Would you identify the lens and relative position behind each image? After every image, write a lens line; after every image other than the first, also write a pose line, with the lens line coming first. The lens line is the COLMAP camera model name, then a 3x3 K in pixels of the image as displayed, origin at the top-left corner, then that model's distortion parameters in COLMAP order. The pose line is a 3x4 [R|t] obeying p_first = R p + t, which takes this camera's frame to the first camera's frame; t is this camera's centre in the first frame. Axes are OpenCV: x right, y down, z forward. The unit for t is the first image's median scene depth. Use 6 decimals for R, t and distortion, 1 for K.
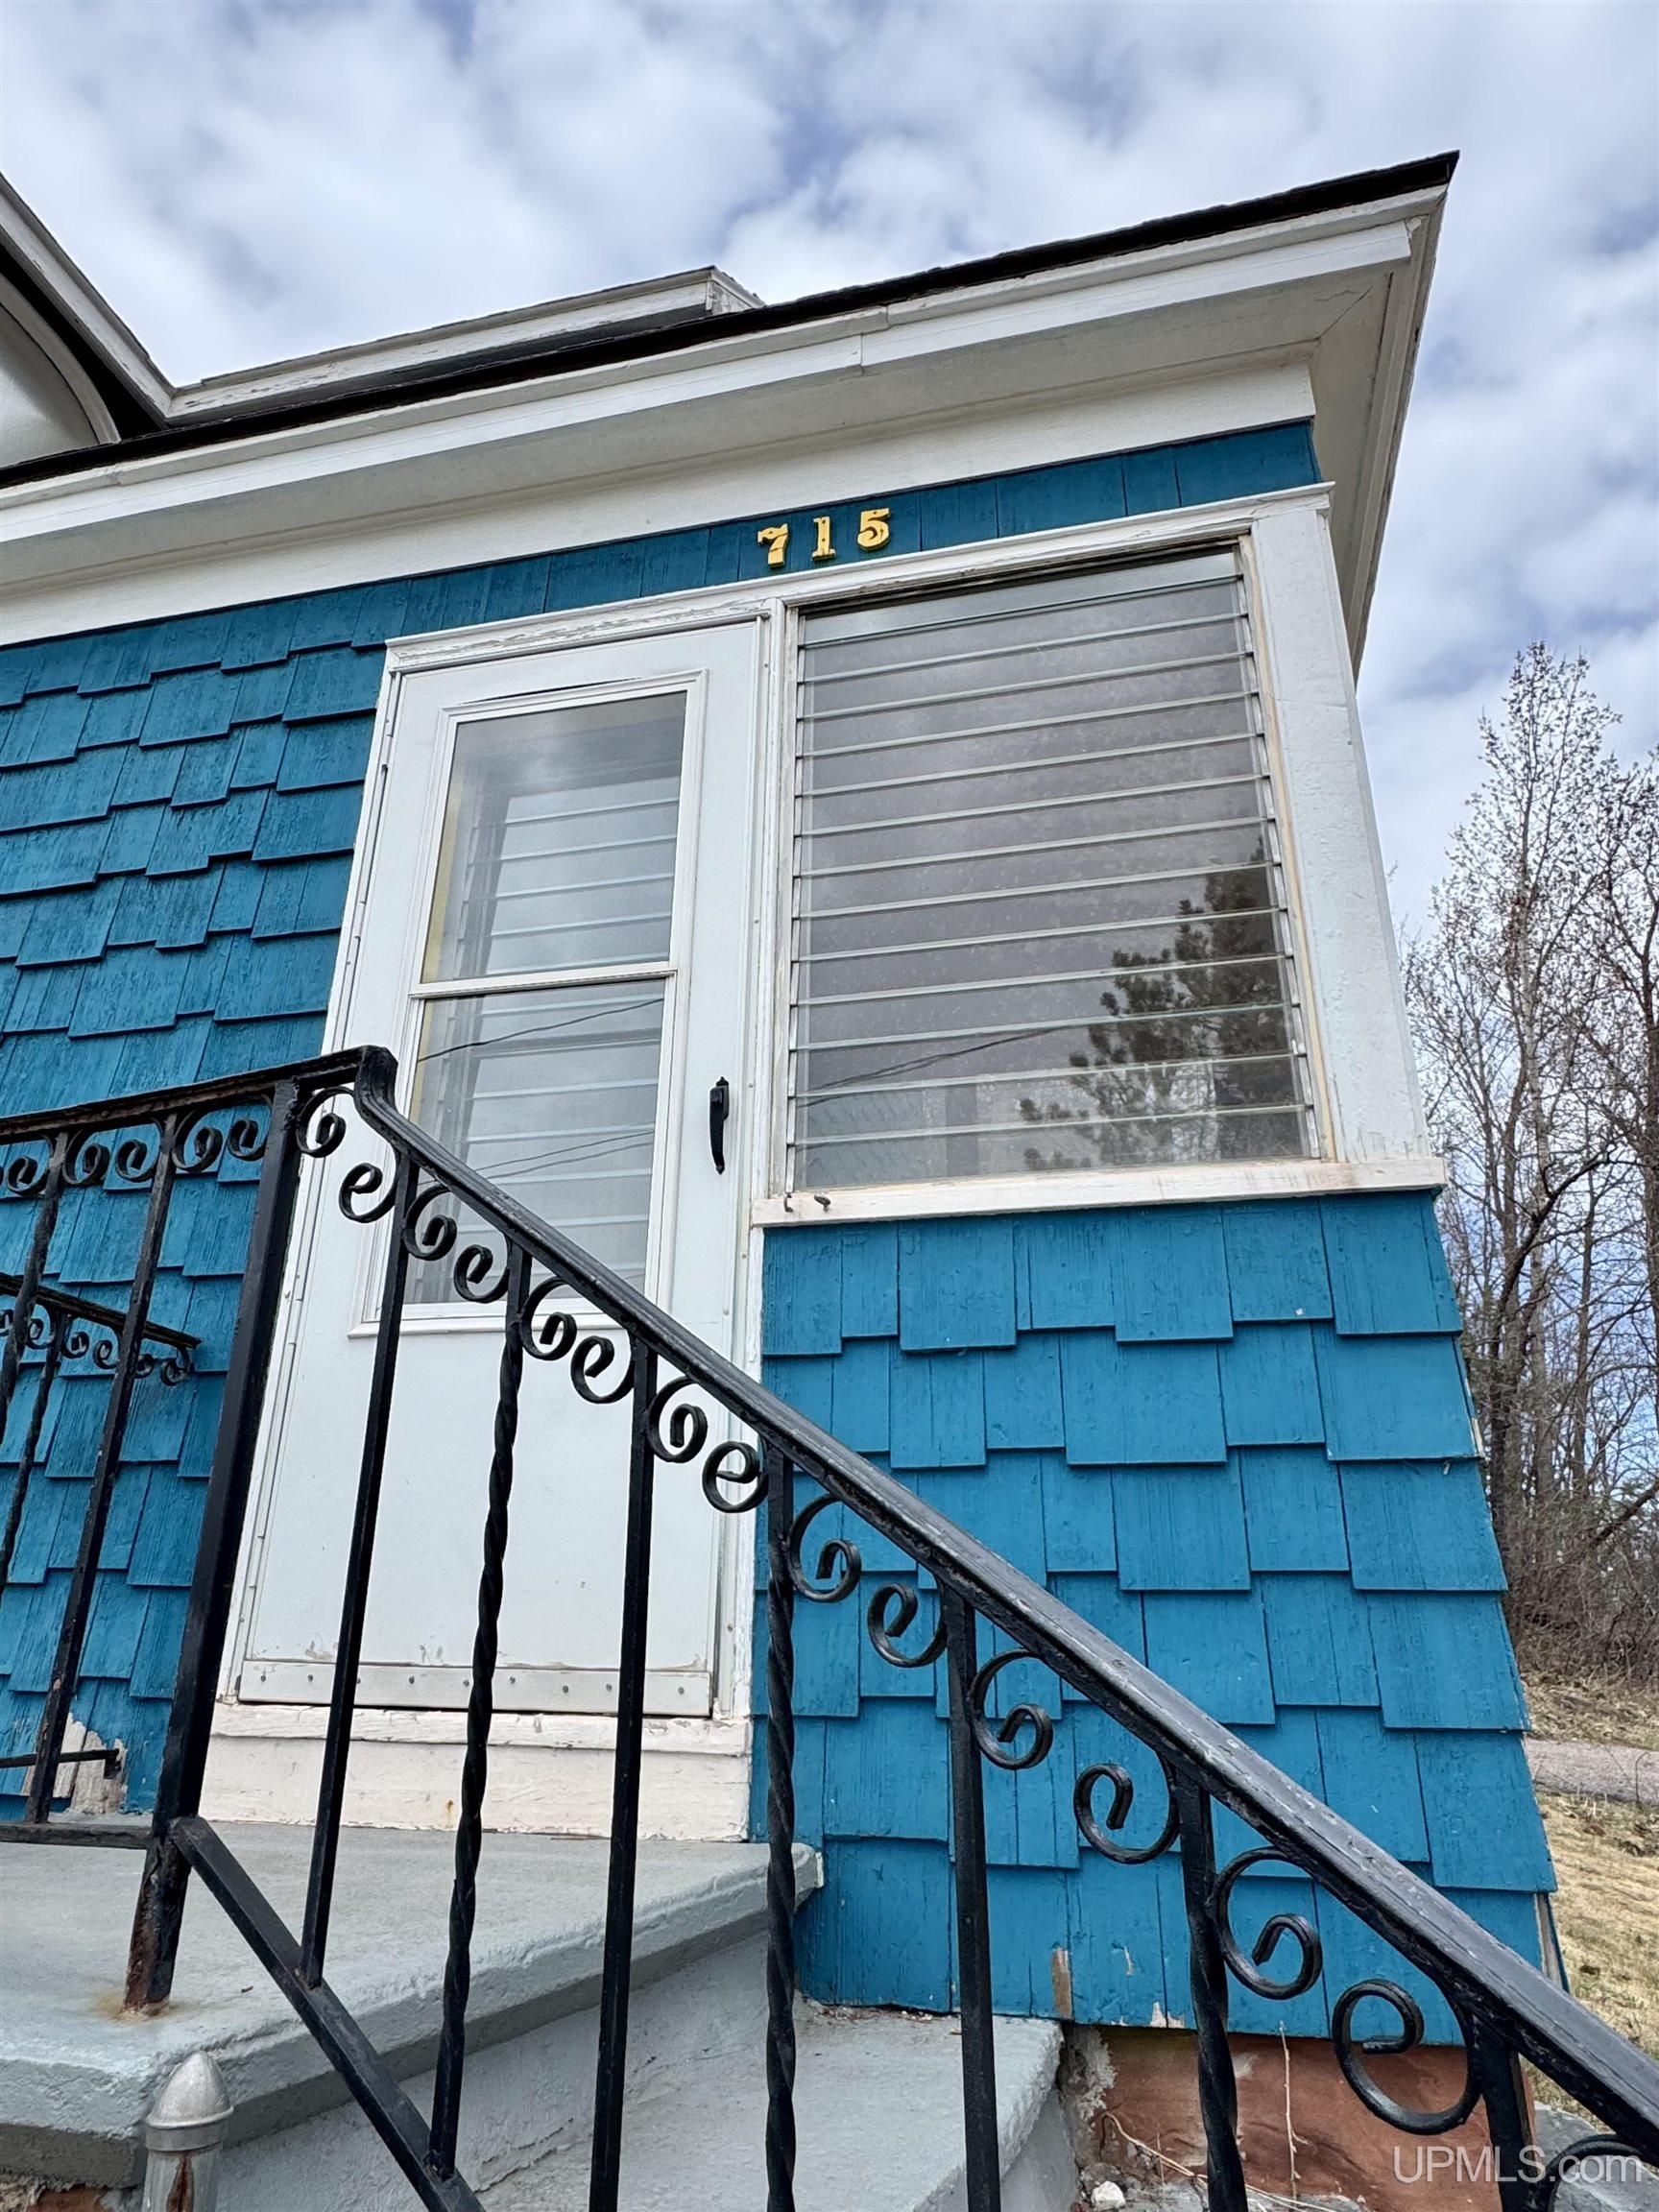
lens RADIAL K [[1336.1, 0, 822.3], [0, 1336.1, 1101.8], [0, 0, 1]] dist [0.009116, 0.000931]
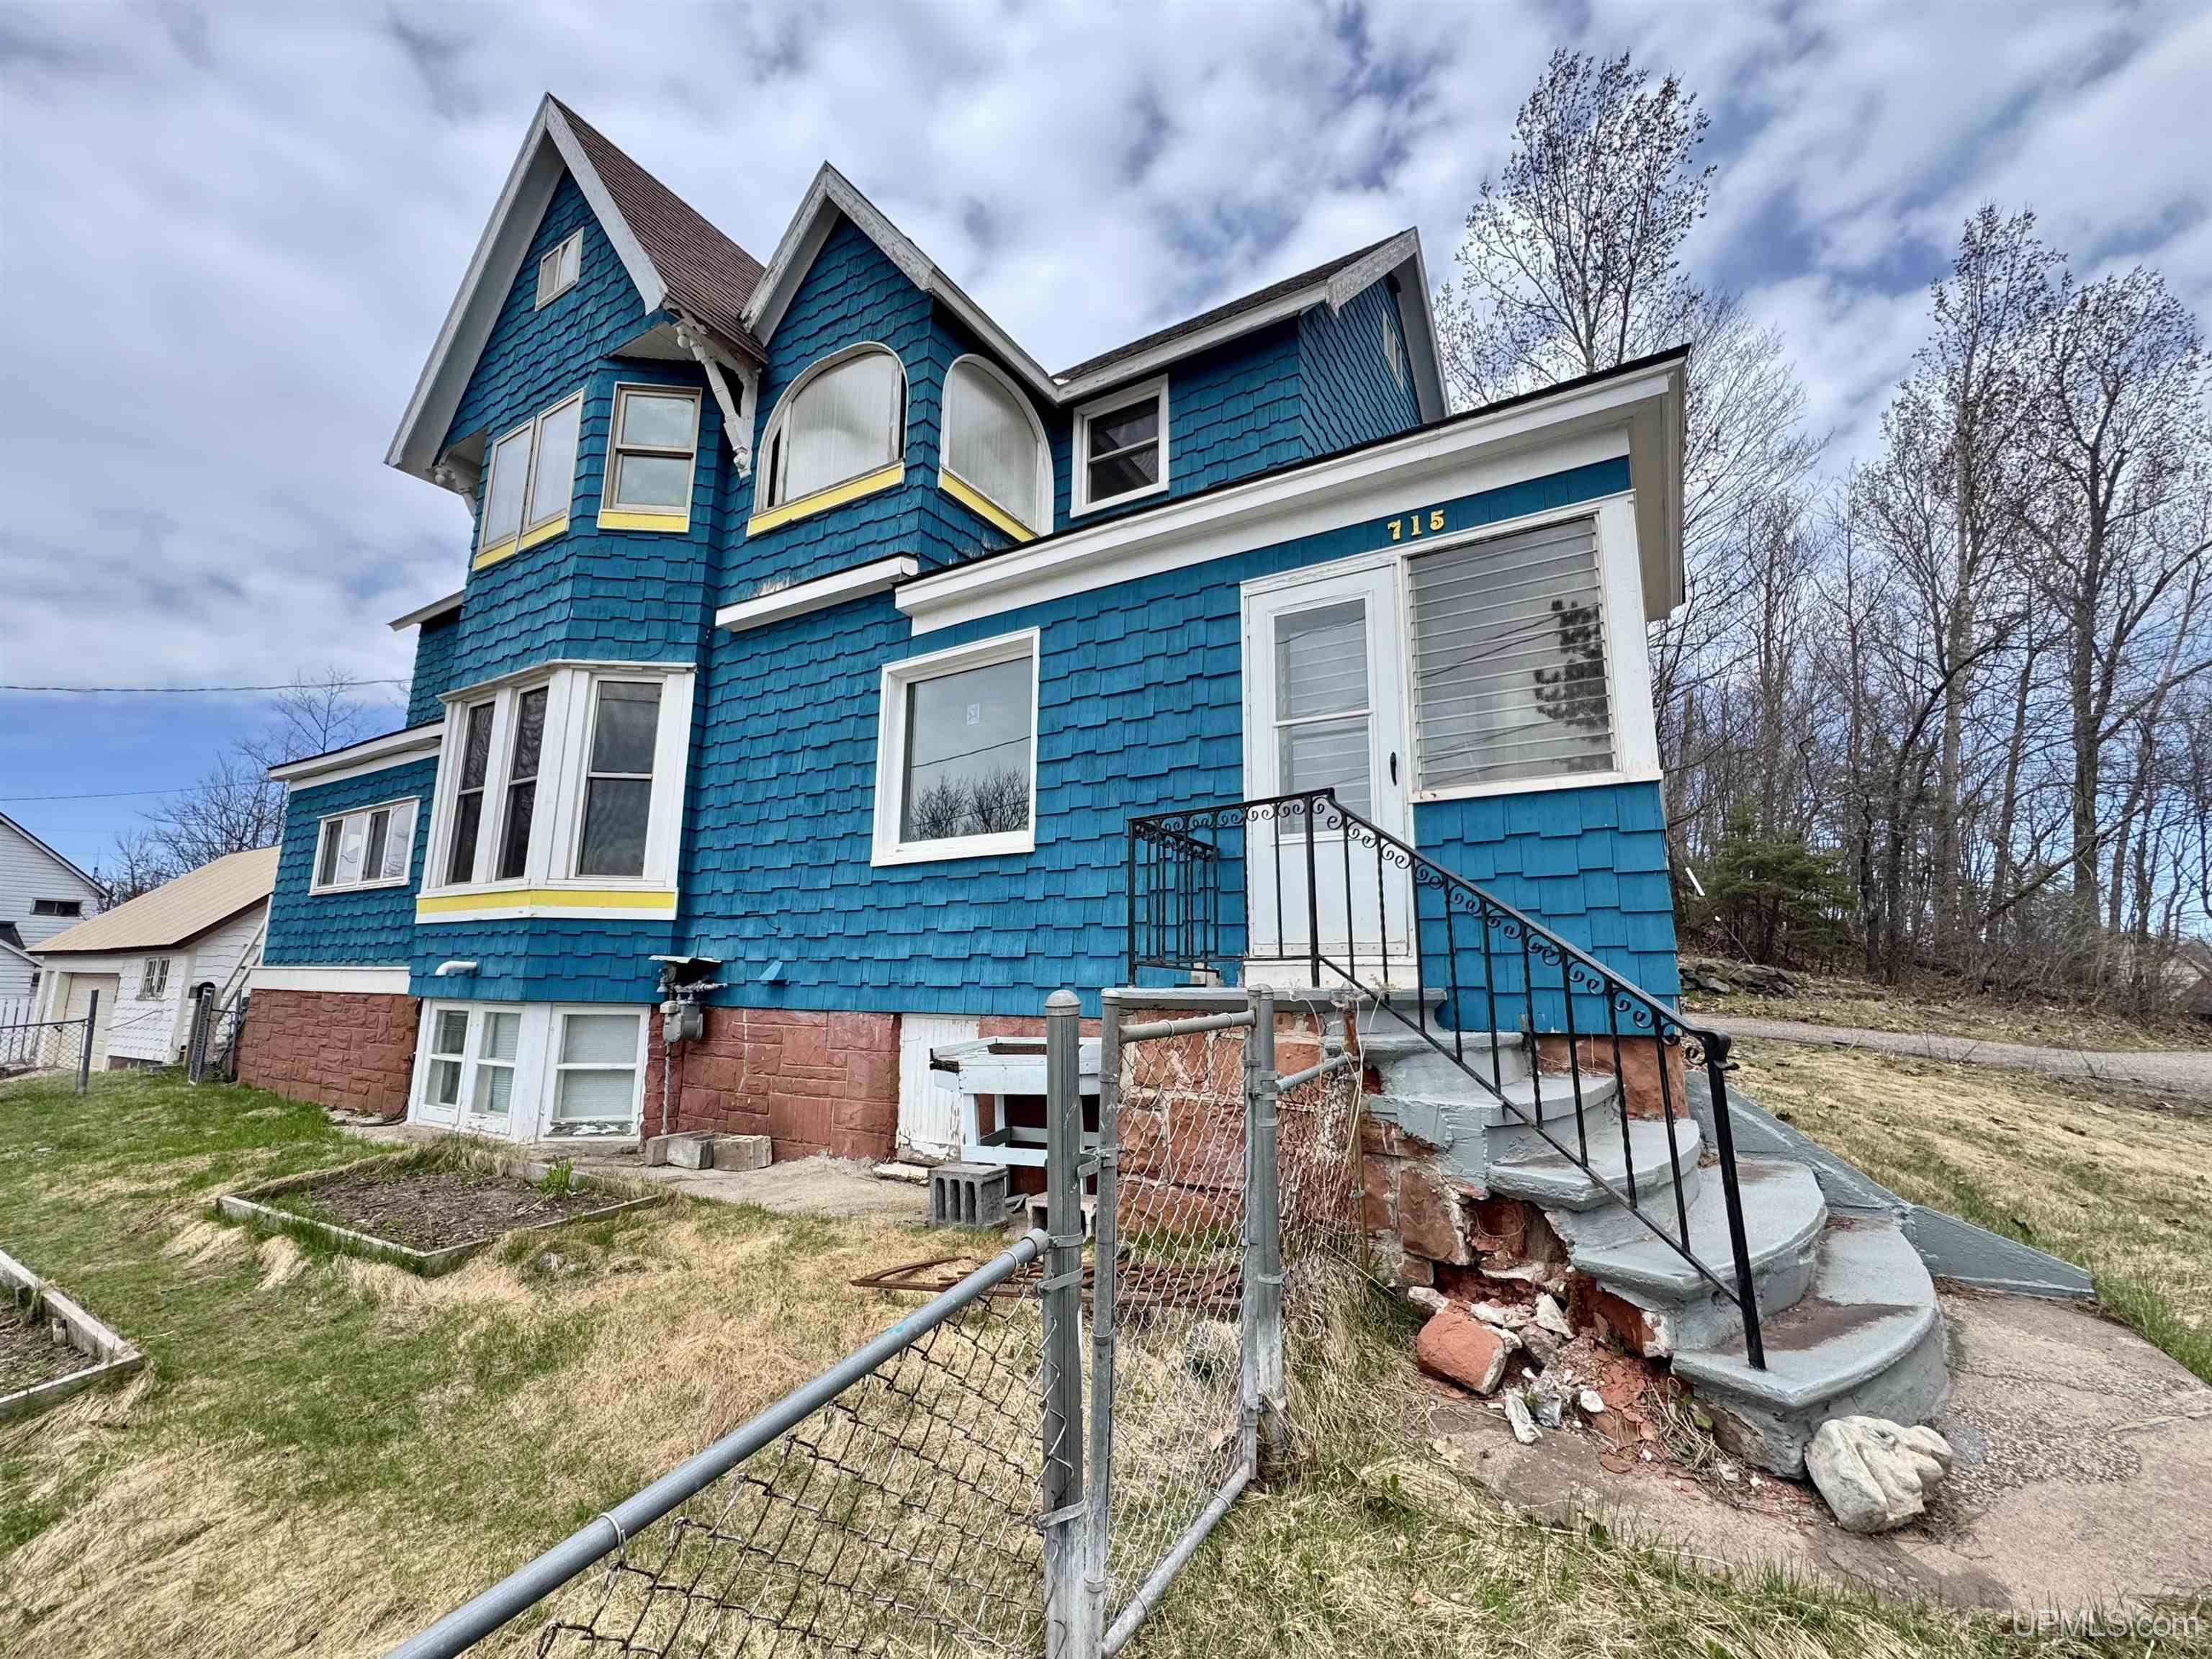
lens RADIAL K [[881.4, 0, 1106.6], [0, 881.4, 827.7], [0, 0, 1]] dist [-0.006314, -0.000647]
pose [[0.948913, -0.054257, -0.310839, -0.068600], [0.114011, 0.977508, 0.177424, -0.226523], [0.294221, -0.203799, 0.933756, -0.843651]]
